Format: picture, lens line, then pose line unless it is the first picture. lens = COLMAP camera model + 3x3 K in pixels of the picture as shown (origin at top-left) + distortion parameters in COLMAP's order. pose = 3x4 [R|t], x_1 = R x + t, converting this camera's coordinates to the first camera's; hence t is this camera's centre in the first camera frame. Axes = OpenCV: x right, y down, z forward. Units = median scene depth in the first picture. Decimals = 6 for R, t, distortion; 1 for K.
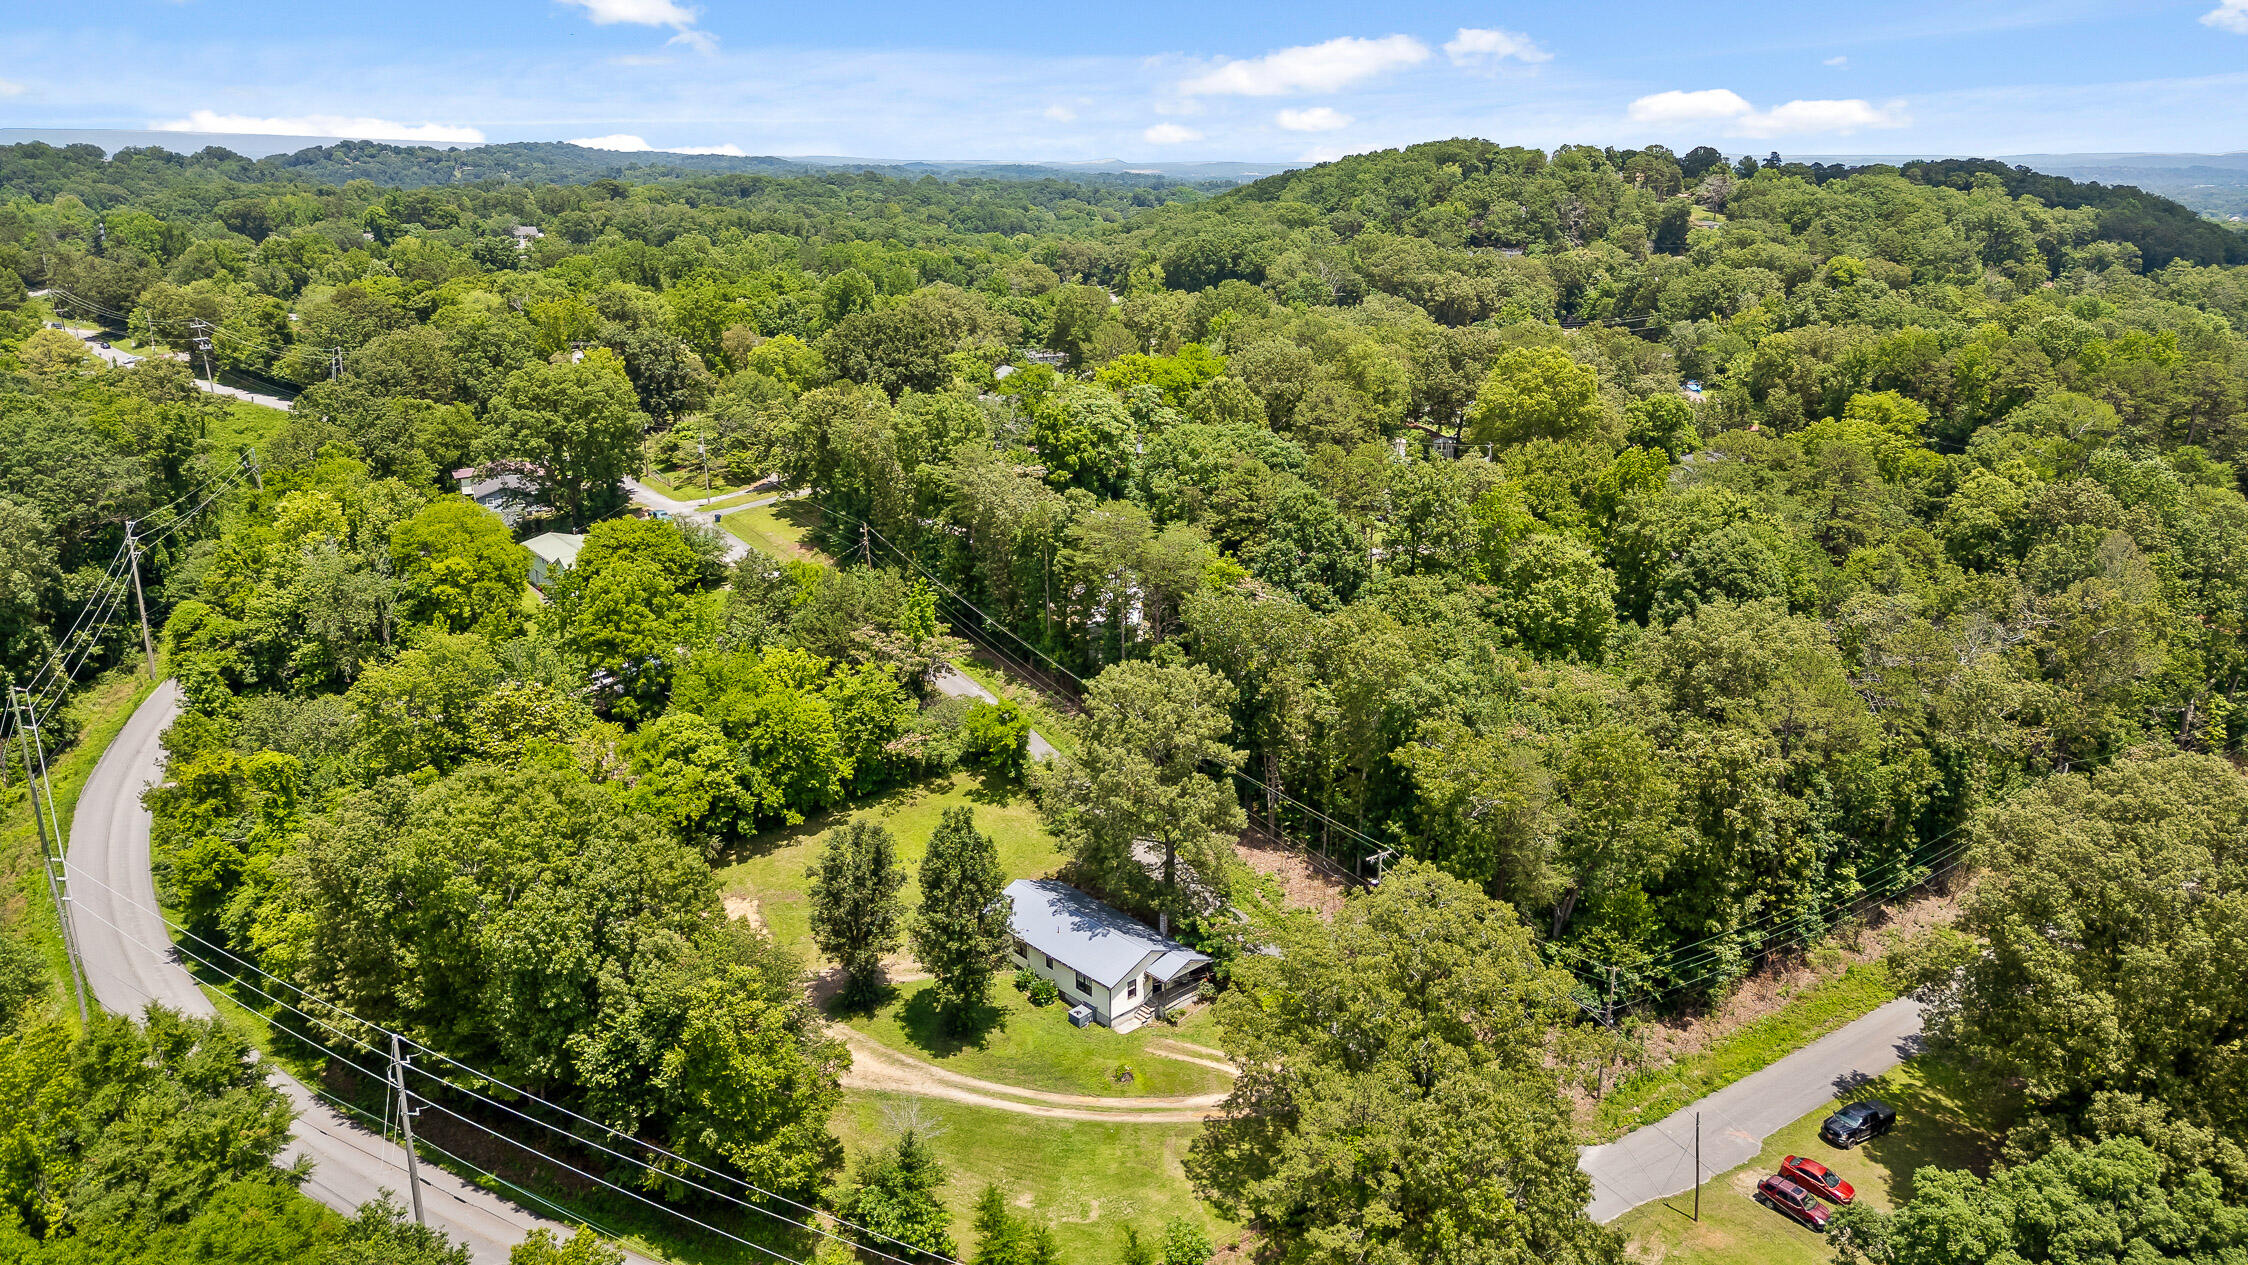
lens RADIAL K [[1572.4, 0, 1131.2], [0, 1572.4, 631.0], [0, 0, 1]] dist [0.010149, 0.000339]
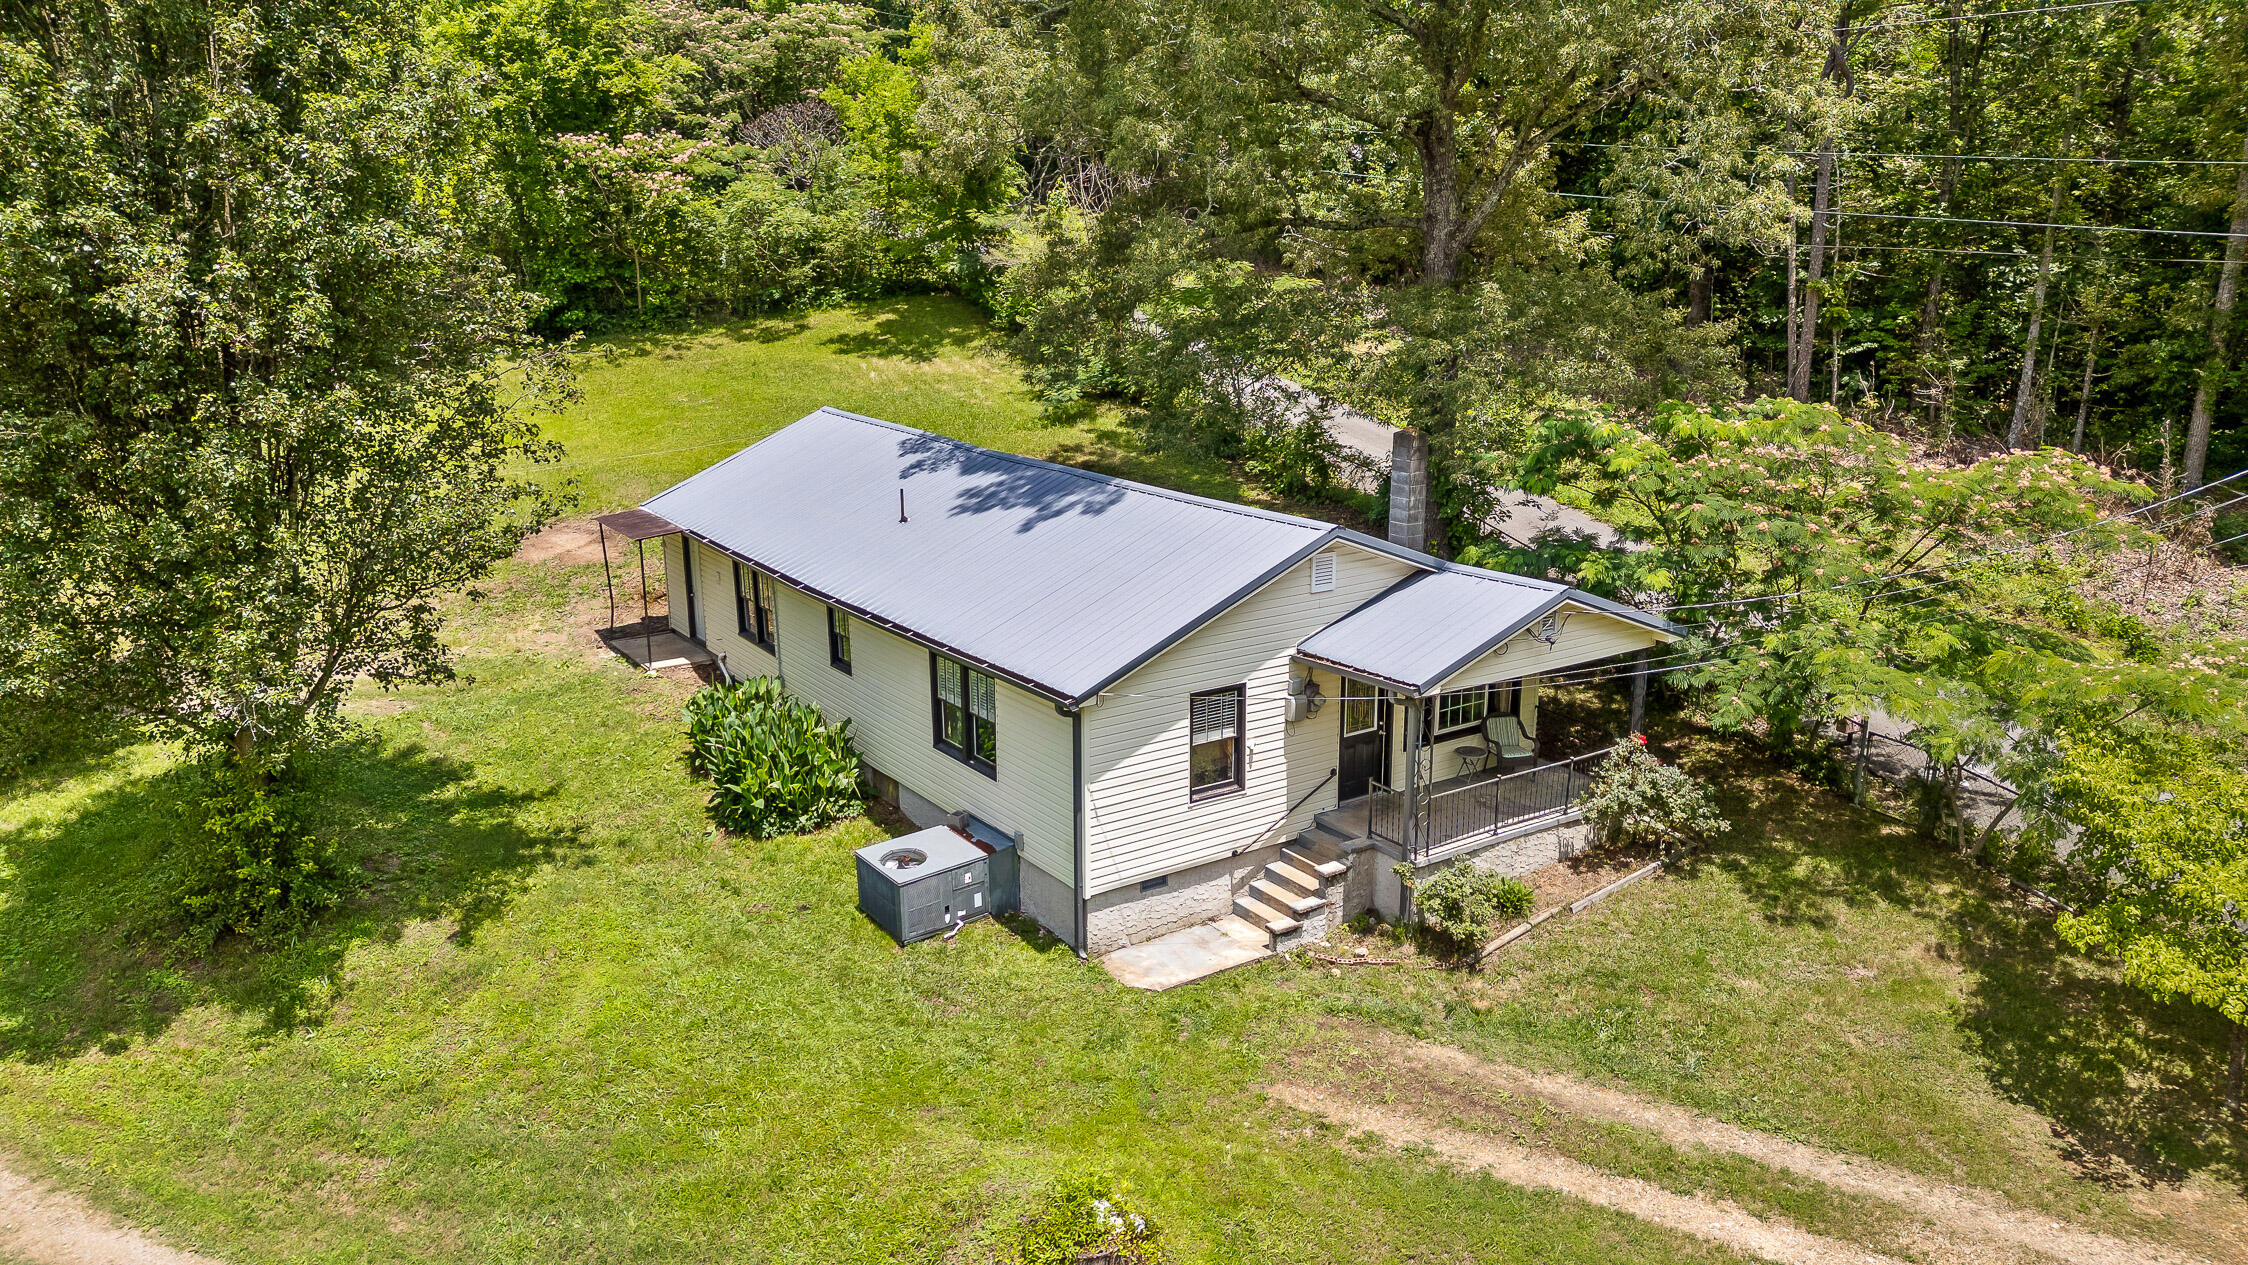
lens RADIAL K [[1572.4, 0, 1120.5], [0, 1572.4, 633.1], [0, 0, 1]] dist [0.010149, 0.000339]
pose [[0.988860, 0.042039, -0.142787, 0.014039], [-0.049238, 0.997668, -0.047263, 0.224299], [0.140467, 0.053767, 0.988624, 0.826152]]
